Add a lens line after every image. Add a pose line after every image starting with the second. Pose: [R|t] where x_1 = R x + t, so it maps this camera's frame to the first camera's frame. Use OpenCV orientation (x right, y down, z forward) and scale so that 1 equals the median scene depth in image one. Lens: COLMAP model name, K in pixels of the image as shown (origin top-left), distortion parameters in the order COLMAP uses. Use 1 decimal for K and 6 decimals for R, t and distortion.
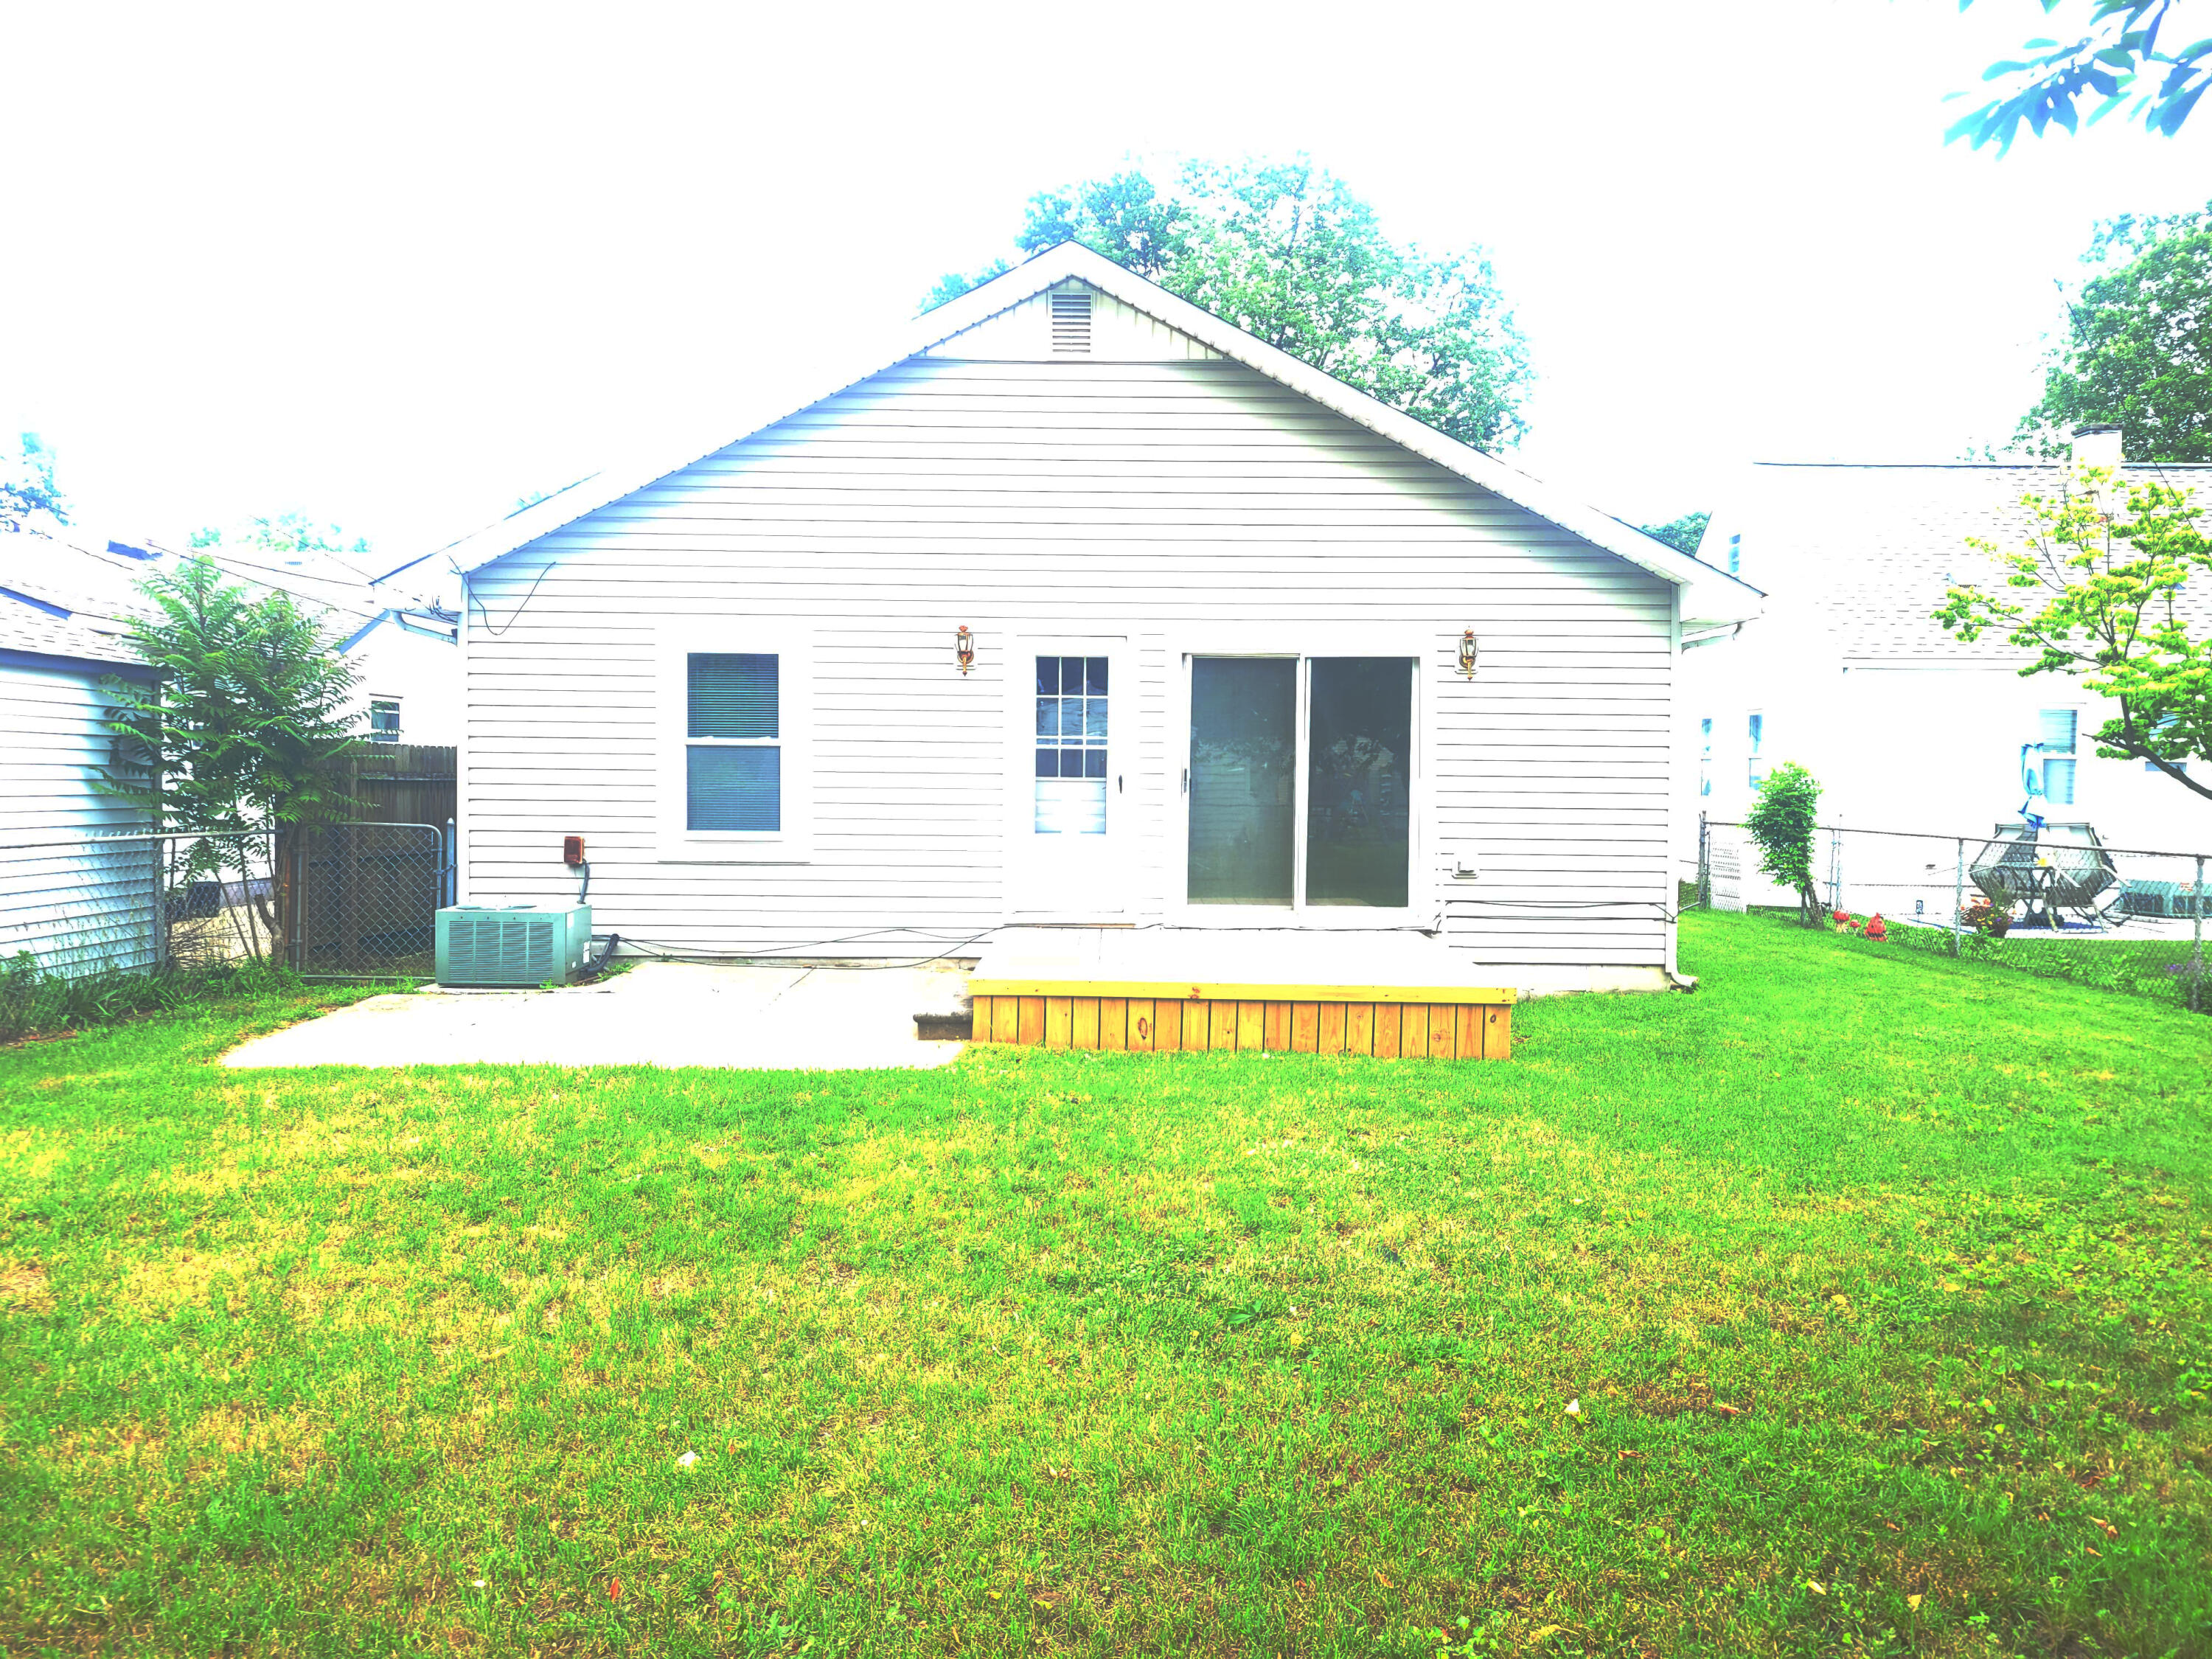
lens RADIAL K [[1671.4, 0, 1106.3], [0, 1671.4, 828.7], [0, 0, 1]] dist [0.036547, -0.035913]
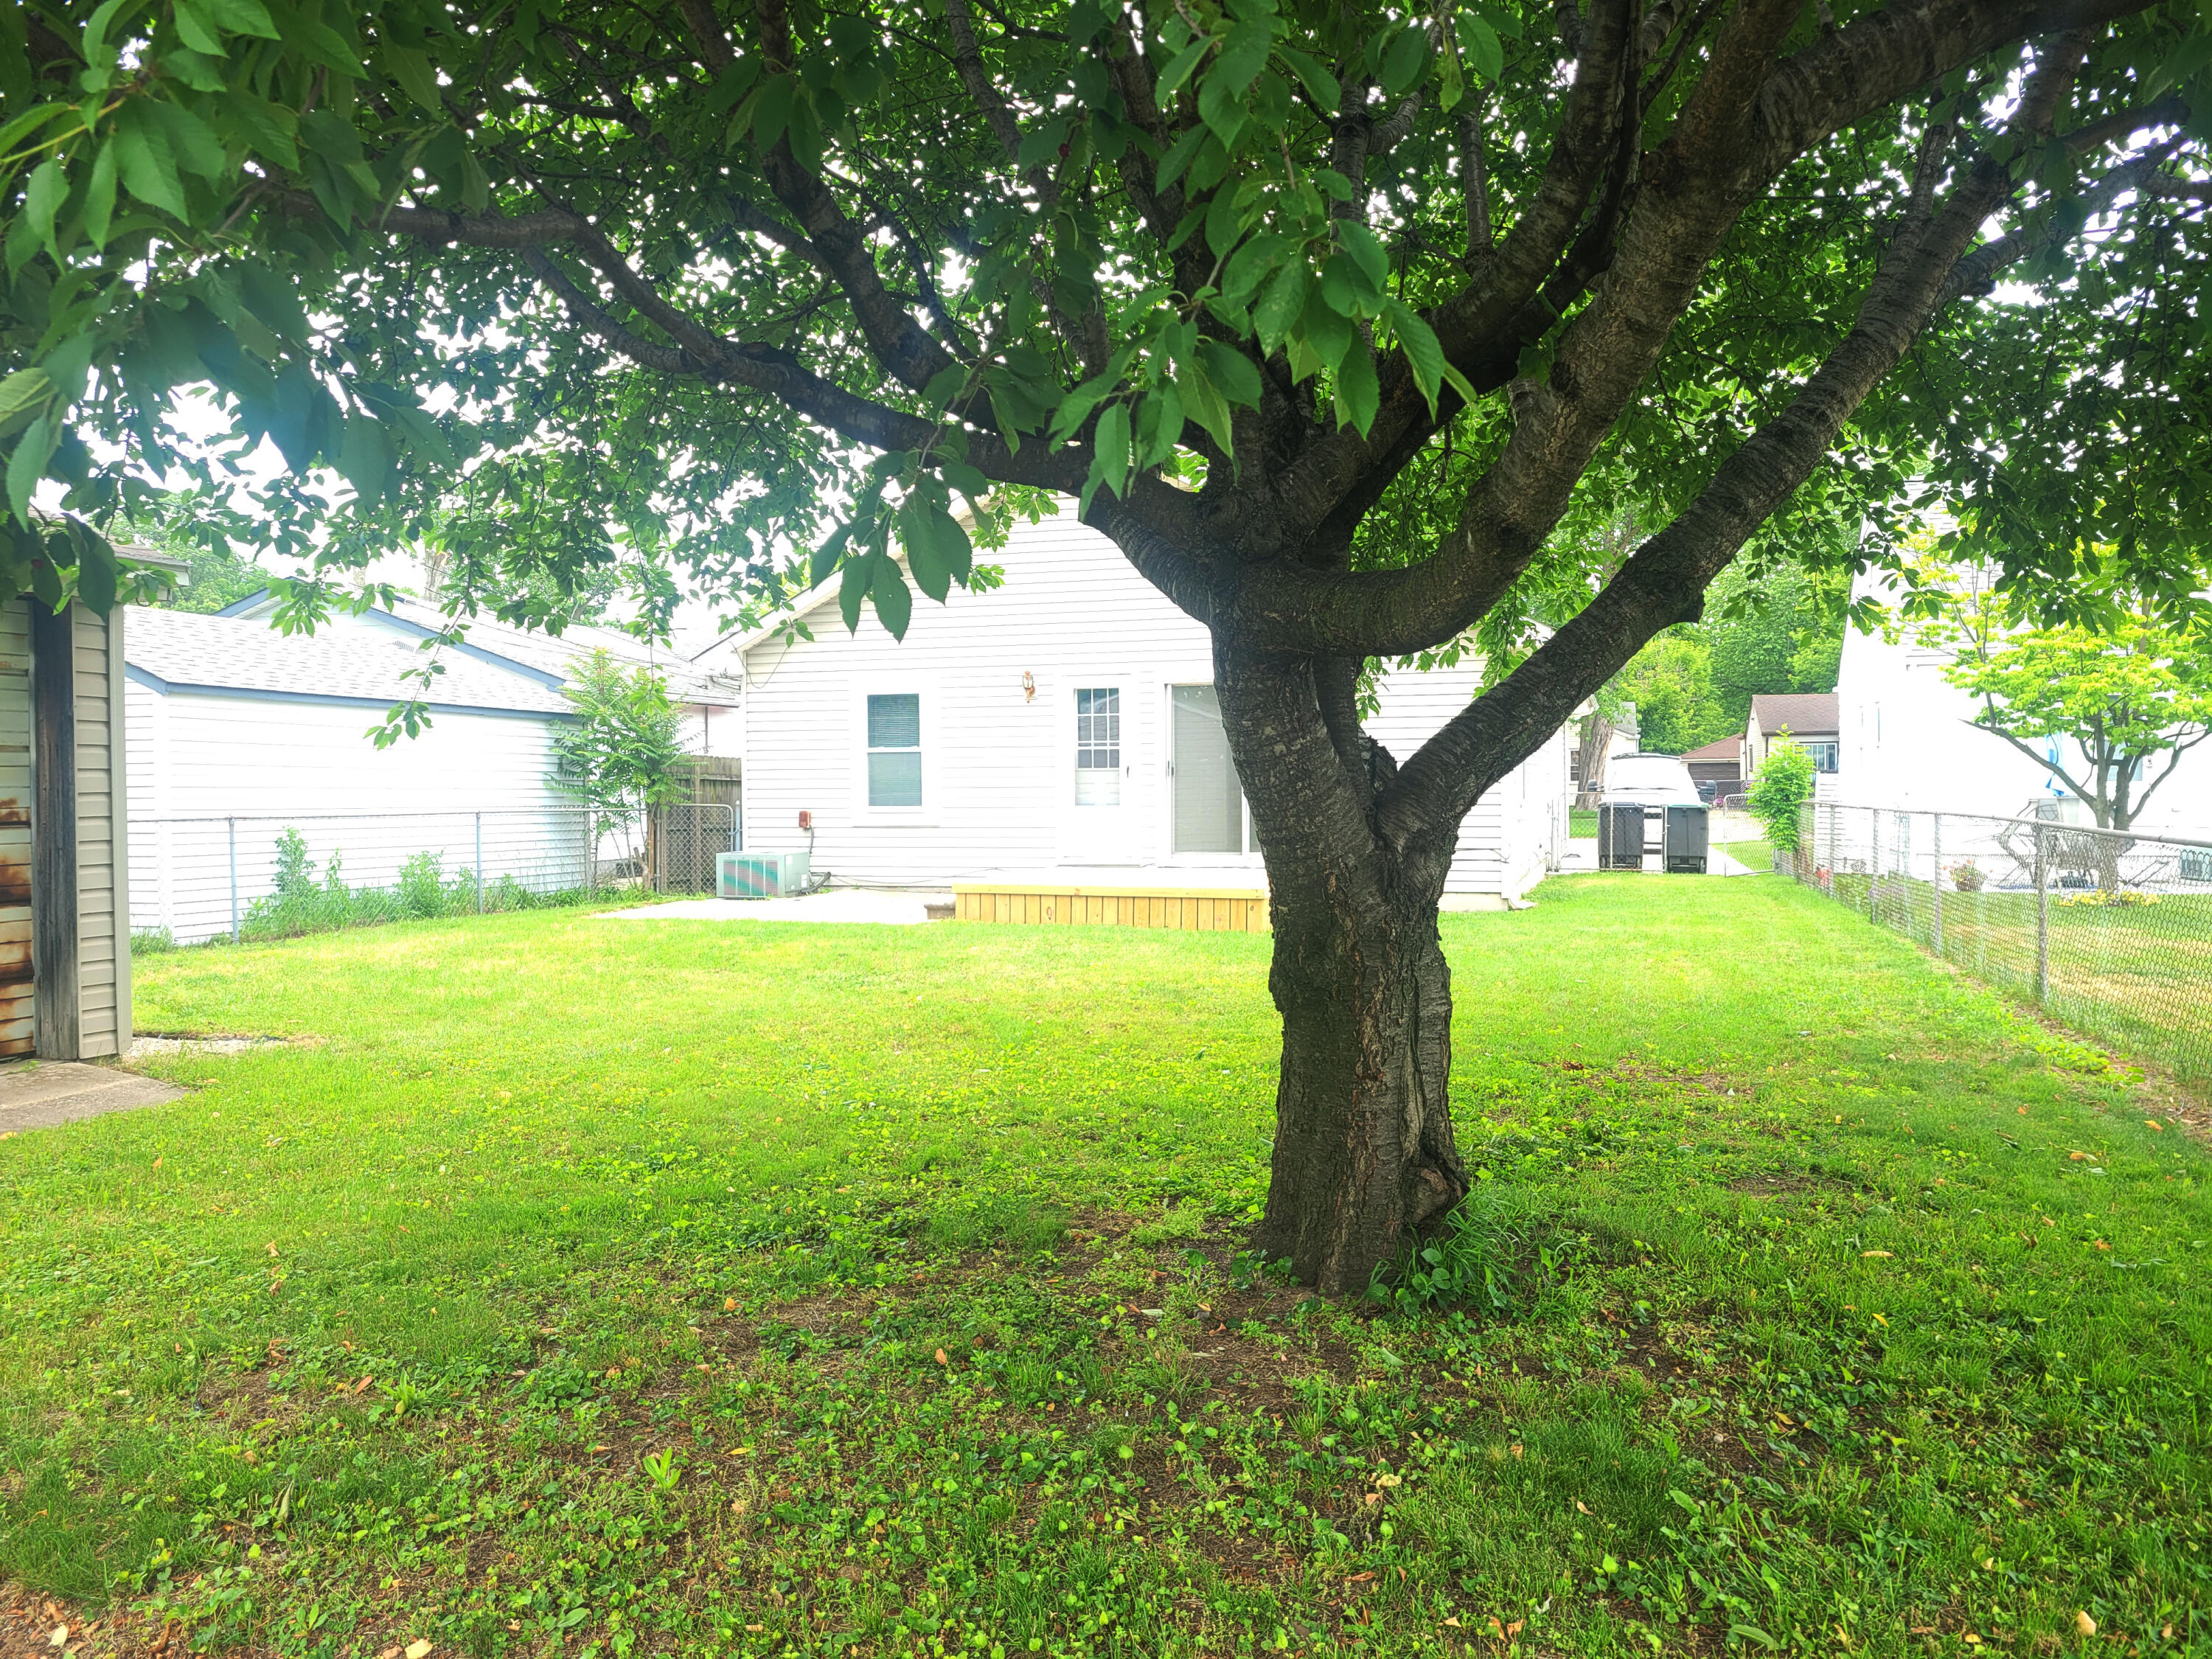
lens RADIAL K [[1671.4, 0, 1106.5], [0, 1671.4, 829.6], [0, 0, 1]] dist [0.036547, -0.035913]
pose [[0.945455, -0.008553, -0.325641, 0.482308], [0.003074, 0.999845, -0.017337, 0.051663], [0.325739, 0.015390, 0.945334, -0.428095]]
